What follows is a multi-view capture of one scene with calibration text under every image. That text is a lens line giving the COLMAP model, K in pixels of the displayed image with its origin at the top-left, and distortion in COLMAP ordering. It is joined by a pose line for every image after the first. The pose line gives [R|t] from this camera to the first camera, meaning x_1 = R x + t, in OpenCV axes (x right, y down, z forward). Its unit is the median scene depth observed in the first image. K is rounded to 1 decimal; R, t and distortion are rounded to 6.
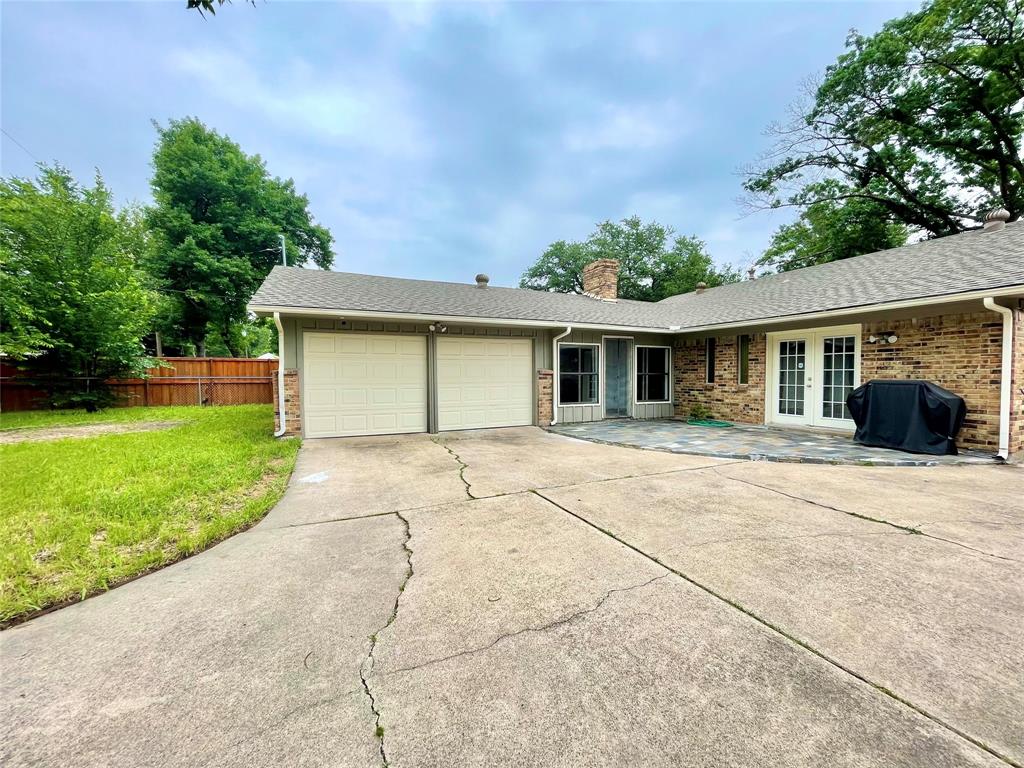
lens RADIAL K [[414.8, 0, 513.7], [0, 414.8, 383.6], [0, 0, 1]] dist [-0.001265, -0.000128]
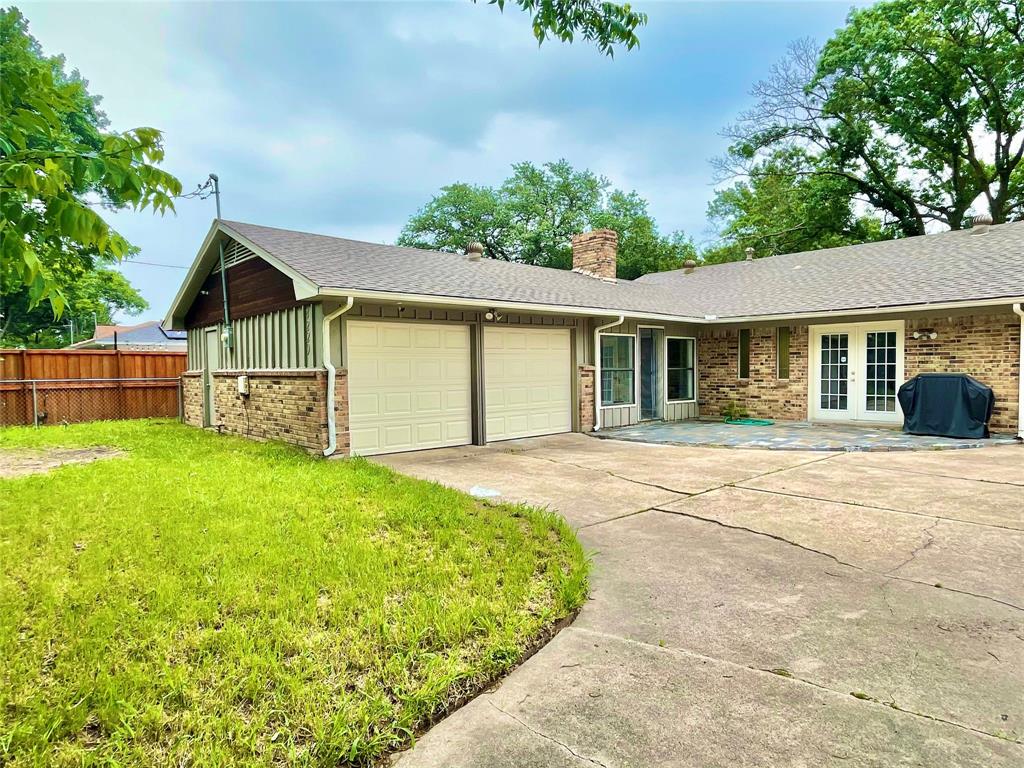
lens RADIAL K [[609.9, 0, 510.9], [0, 609.9, 387.1], [0, 0, 1]] dist [-0.000593, -0.002641]
pose [[0.955028, -0.018191, 0.295957, -0.449929], [0.015466, 0.999814, 0.011546, -0.006140], [-0.296112, -0.006450, 0.955132, -0.143402]]
